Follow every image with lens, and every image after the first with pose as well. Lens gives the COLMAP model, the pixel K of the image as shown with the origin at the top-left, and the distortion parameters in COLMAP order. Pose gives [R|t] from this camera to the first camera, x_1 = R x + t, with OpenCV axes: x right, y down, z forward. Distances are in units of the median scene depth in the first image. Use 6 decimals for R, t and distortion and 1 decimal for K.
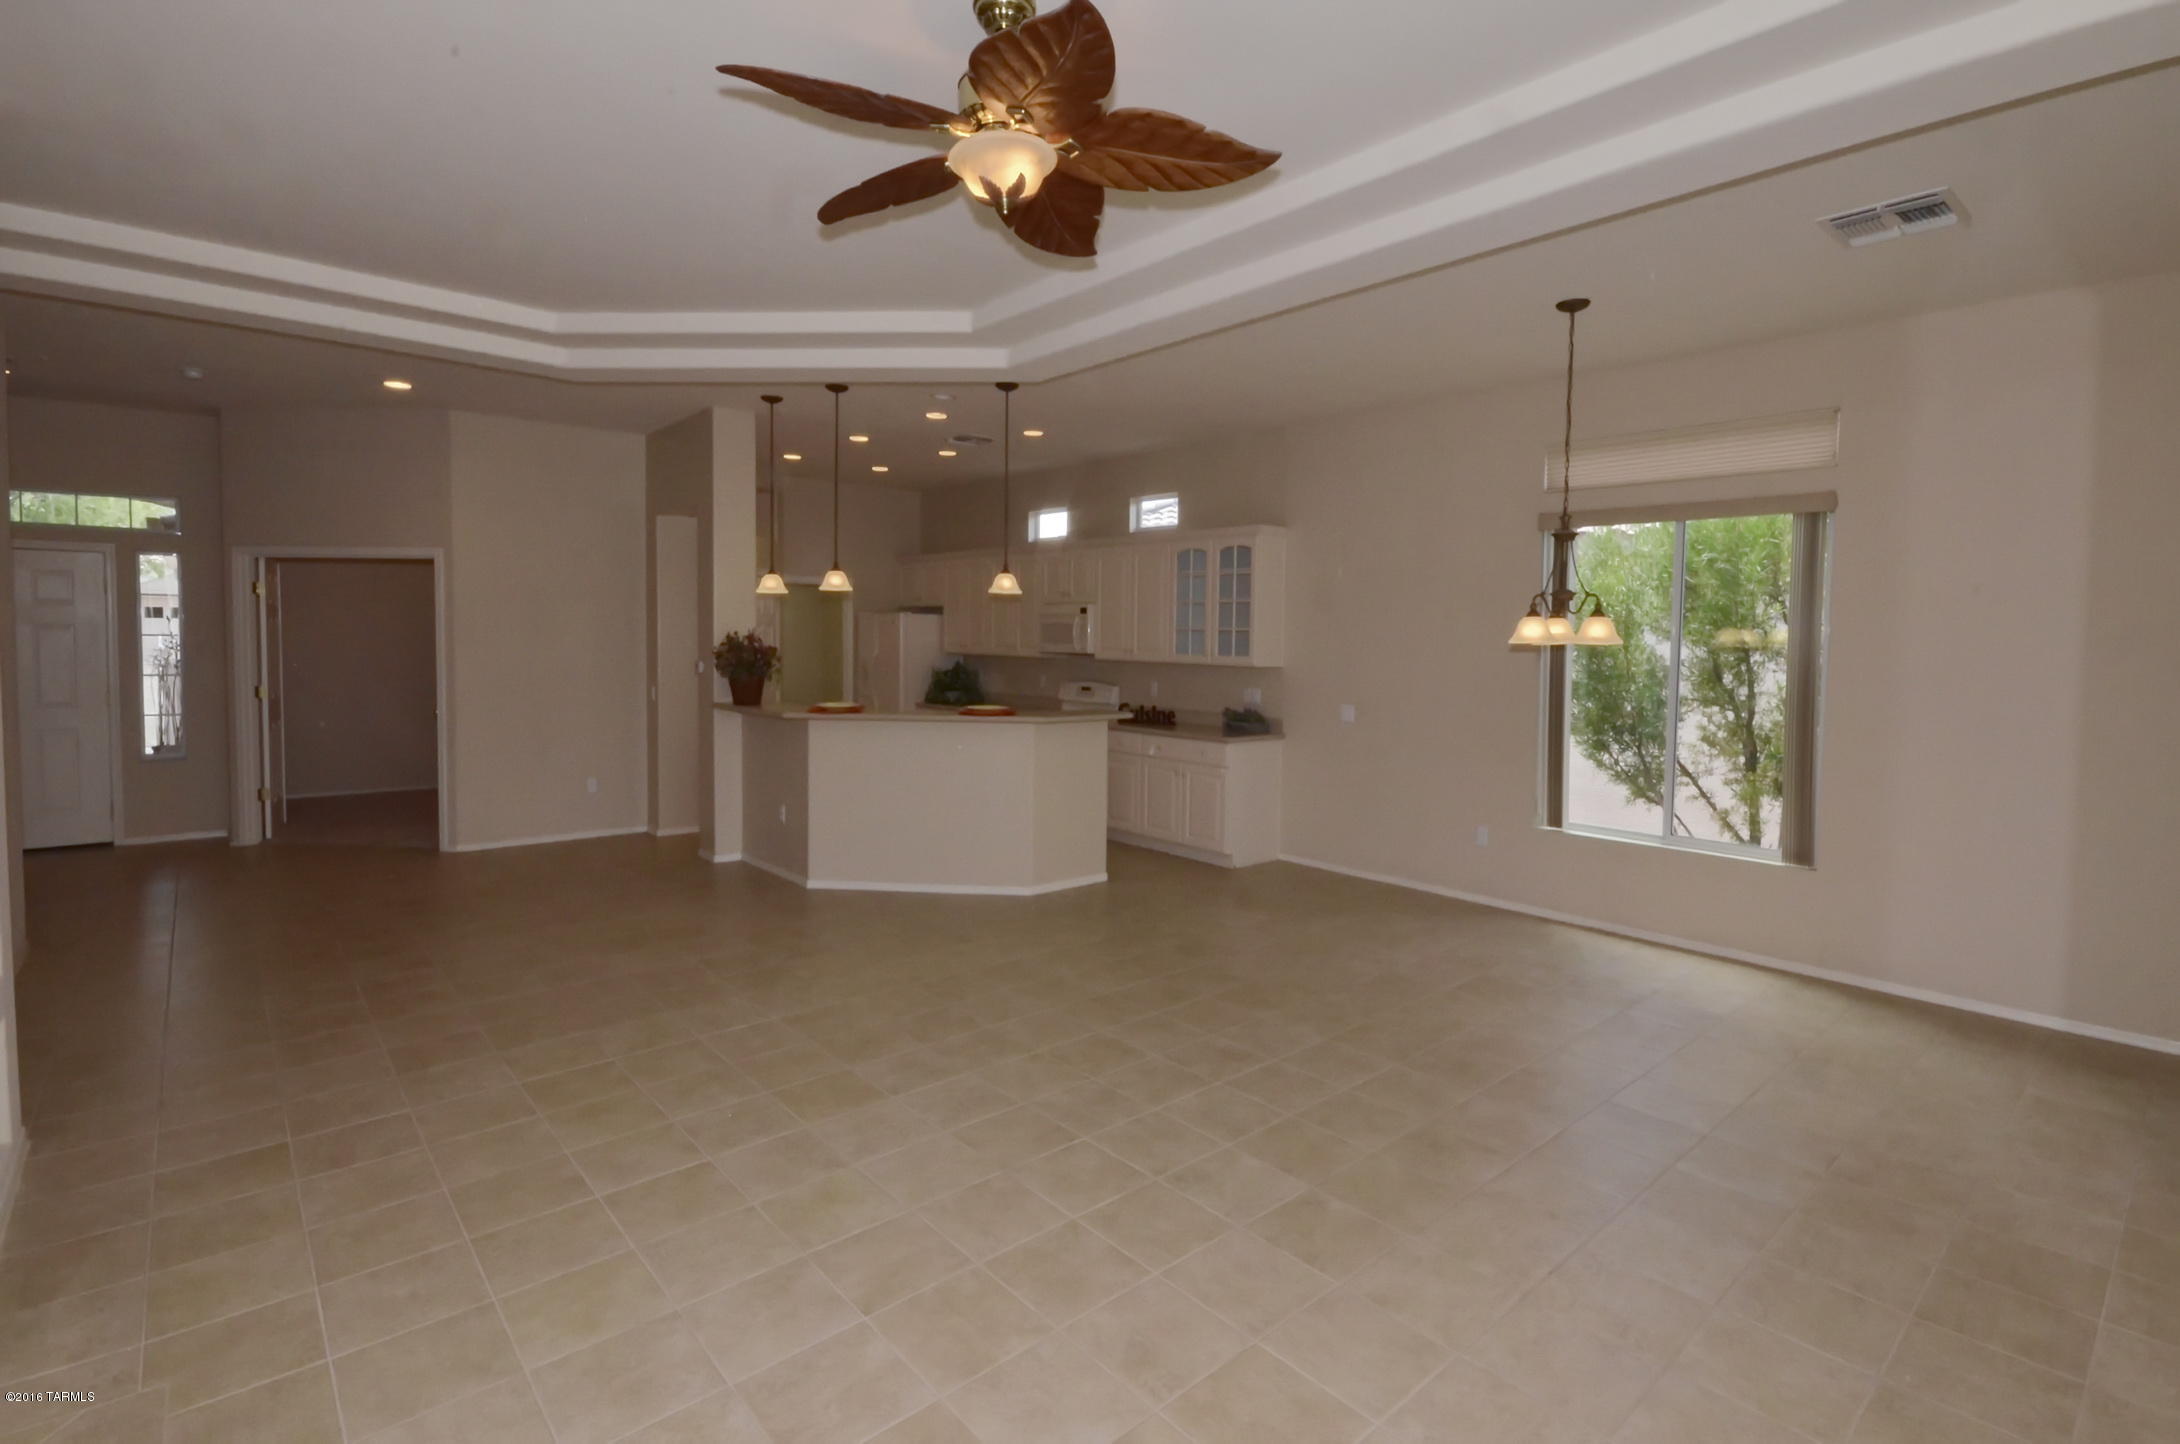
lens RADIAL K [[992.4, 0, 1103.1], [0, 992.4, 700.1], [0, 0, 1]] dist [-0.000562, 0.000020]
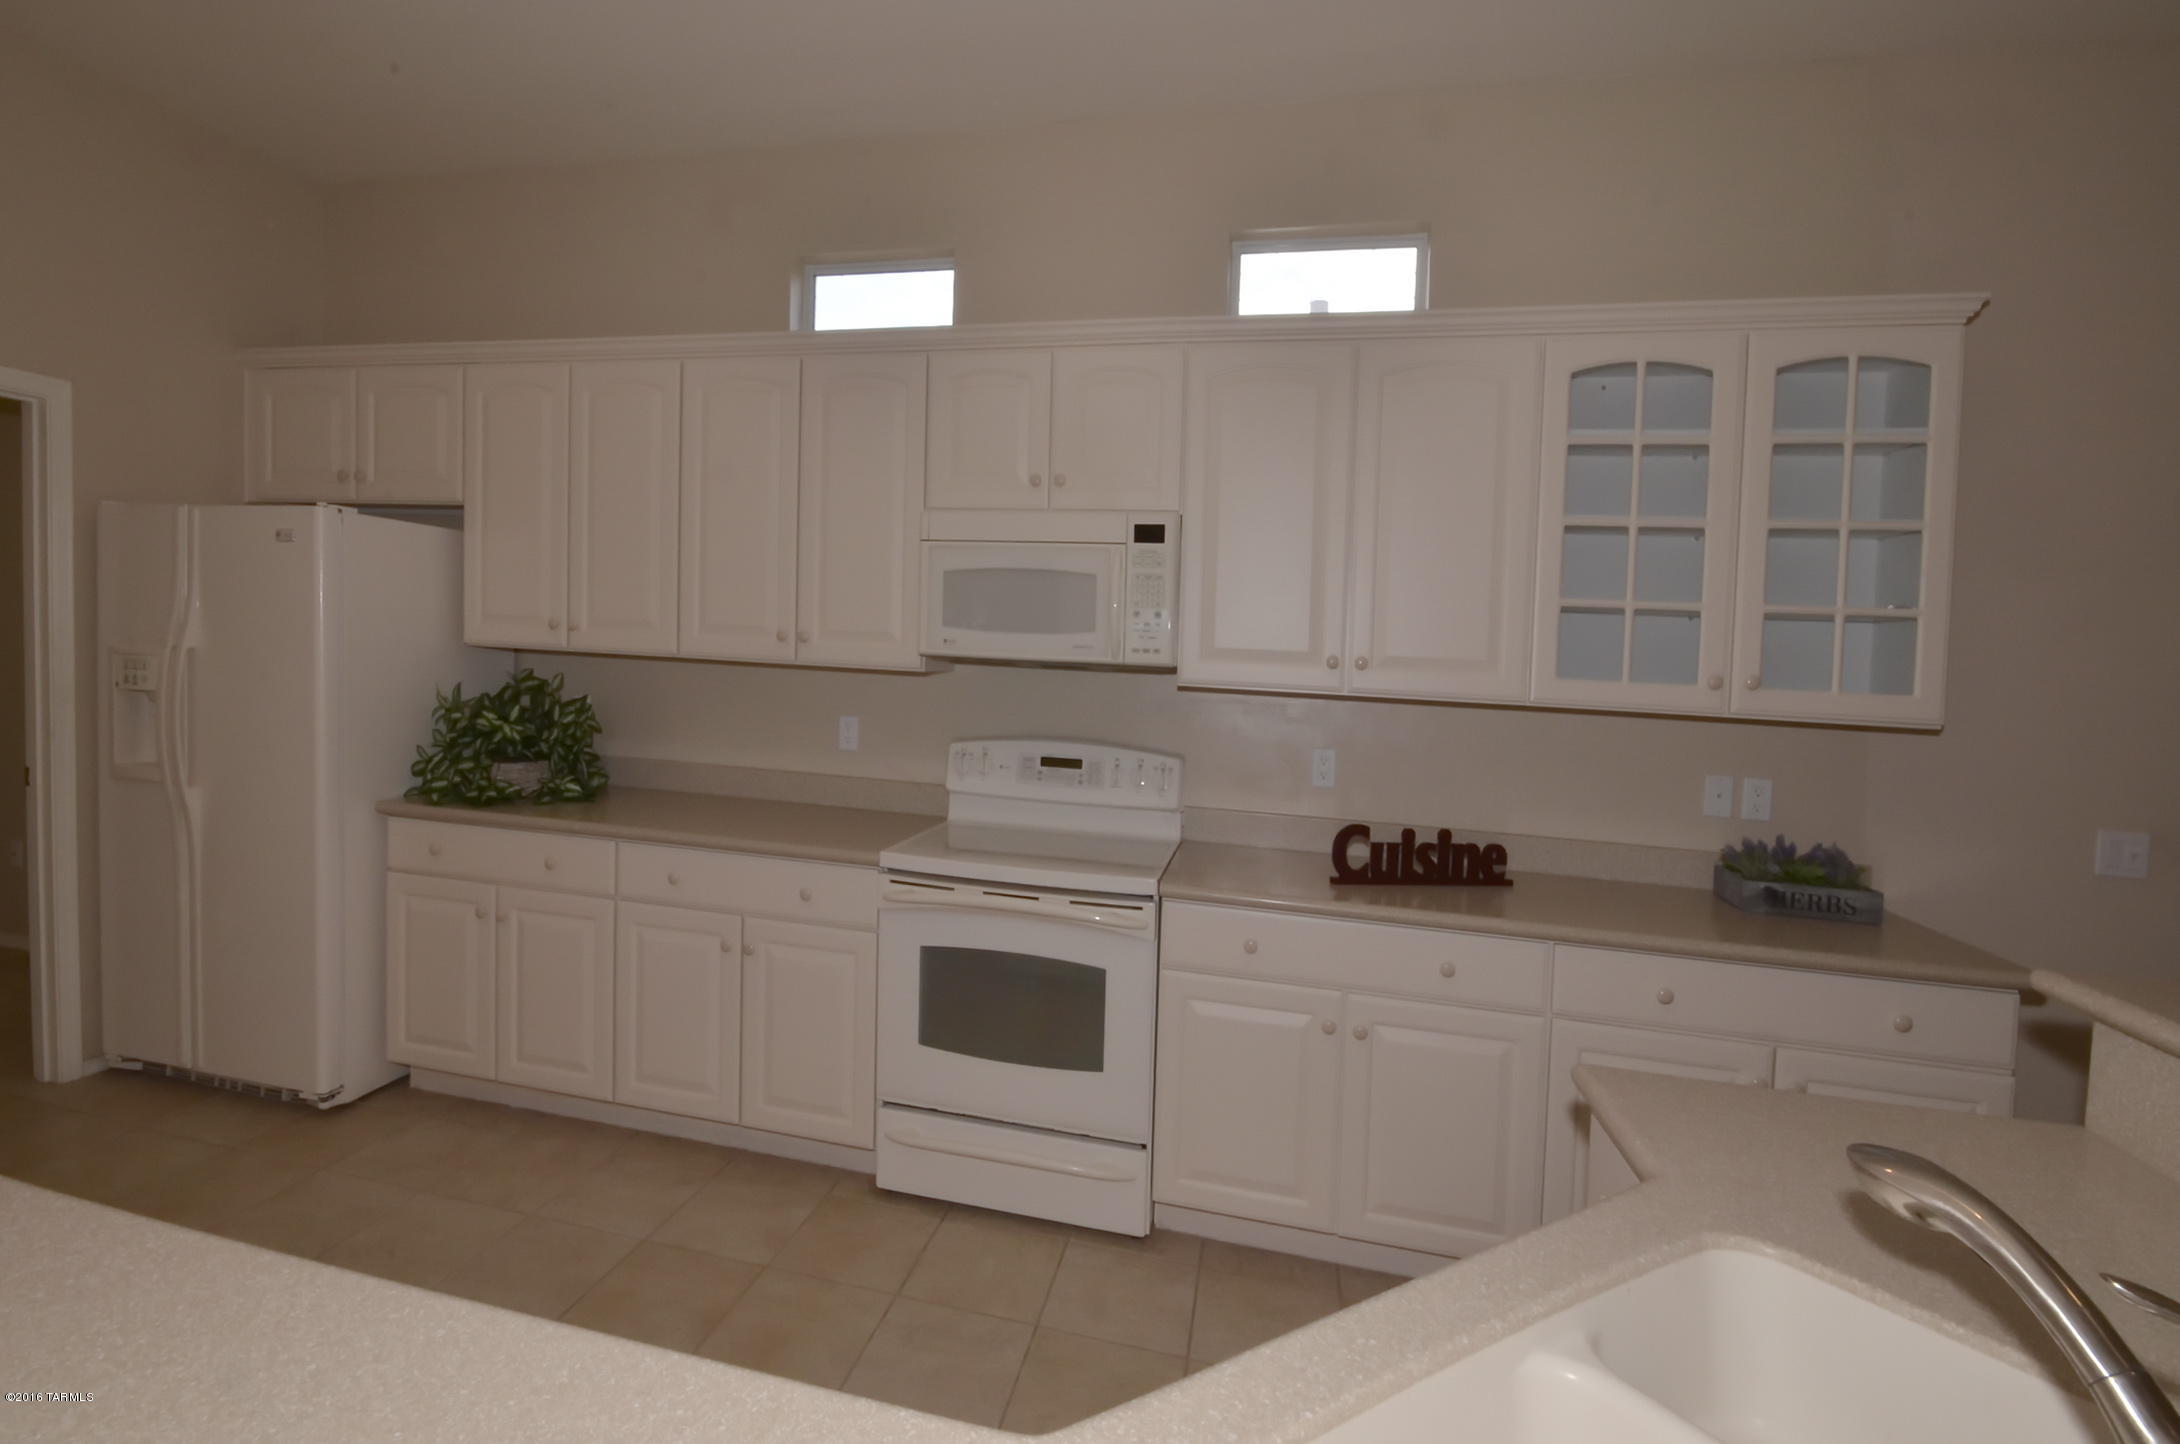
lens RADIAL K [[992.4, 0, 991.2], [0, 992.4, 672.6], [0, 0, 1]] dist [-0.000562, 0.000020]
pose [[0.830114, 0.020733, 0.557208, -0.272167], [-0.002660, 0.999444, -0.033226, -0.037156], [-0.557587, 0.026099, 0.829708, 0.851912]]
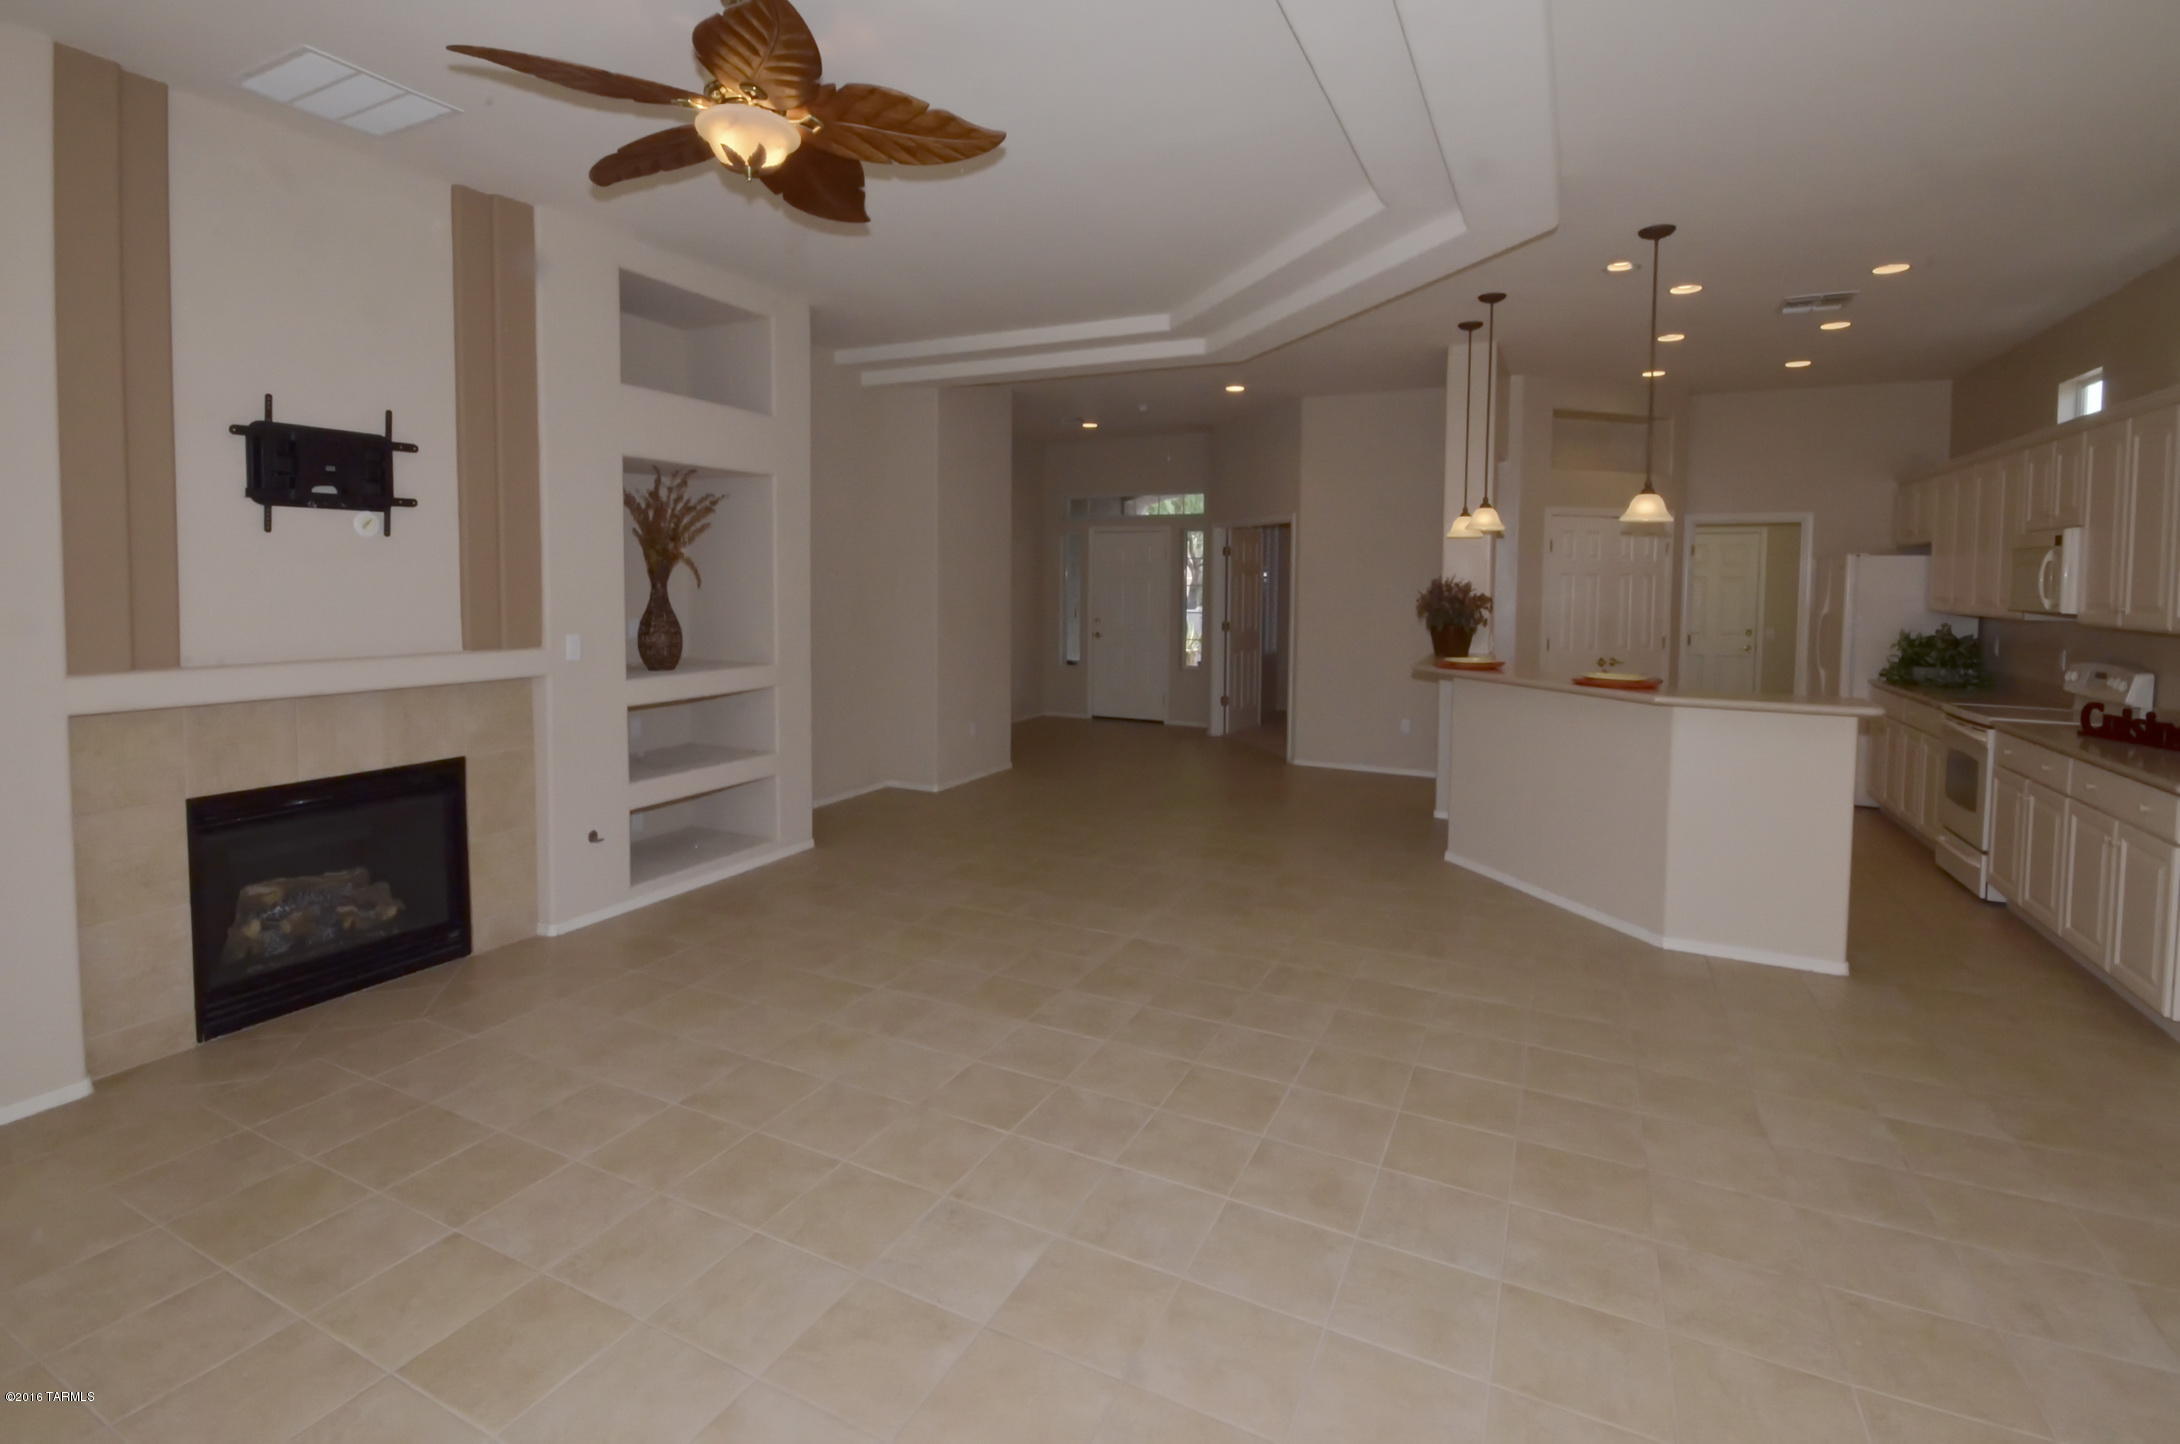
lens RADIAL K [[992.4, 0, 1120.4], [0, 992.4, 644.7], [0, 0, 1]] dist [-0.000562, 0.000020]
pose [[0.395051, 0.050170, -0.917288, 0.335442], [-0.062548, 0.997659, 0.027629, -0.011150], [0.916527, 0.046460, 0.397265, 0.295020]]
